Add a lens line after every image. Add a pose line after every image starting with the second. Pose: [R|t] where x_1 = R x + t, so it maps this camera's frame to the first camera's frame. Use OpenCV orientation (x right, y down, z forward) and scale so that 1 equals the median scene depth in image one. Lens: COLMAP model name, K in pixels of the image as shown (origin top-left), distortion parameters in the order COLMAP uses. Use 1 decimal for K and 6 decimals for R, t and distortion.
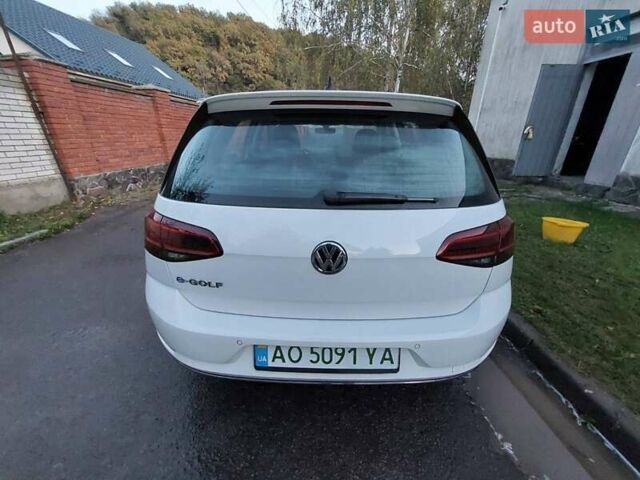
lens RADIAL K [[255.2, 0, 320.0], [0, 255.2, 240.0], [0, 0, 1]] dist [-0.022678, 0.000093]
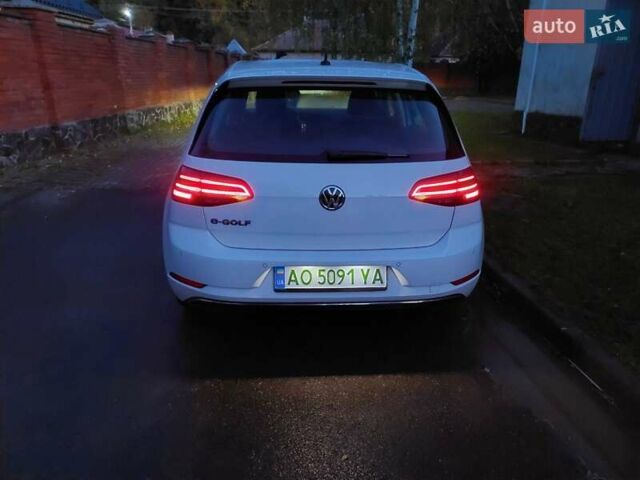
lens RADIAL K [[461.7, 0, 320.0], [0, 461.7, 240.0], [0, 0, 1]] dist [-0.006258, -0.001110]
pose [[0.998023, -0.018426, 0.060091, -0.164391], [0.021020, 0.998861, -0.042827, 0.359047], [-0.059233, 0.044006, 0.997274, -1.321177]]
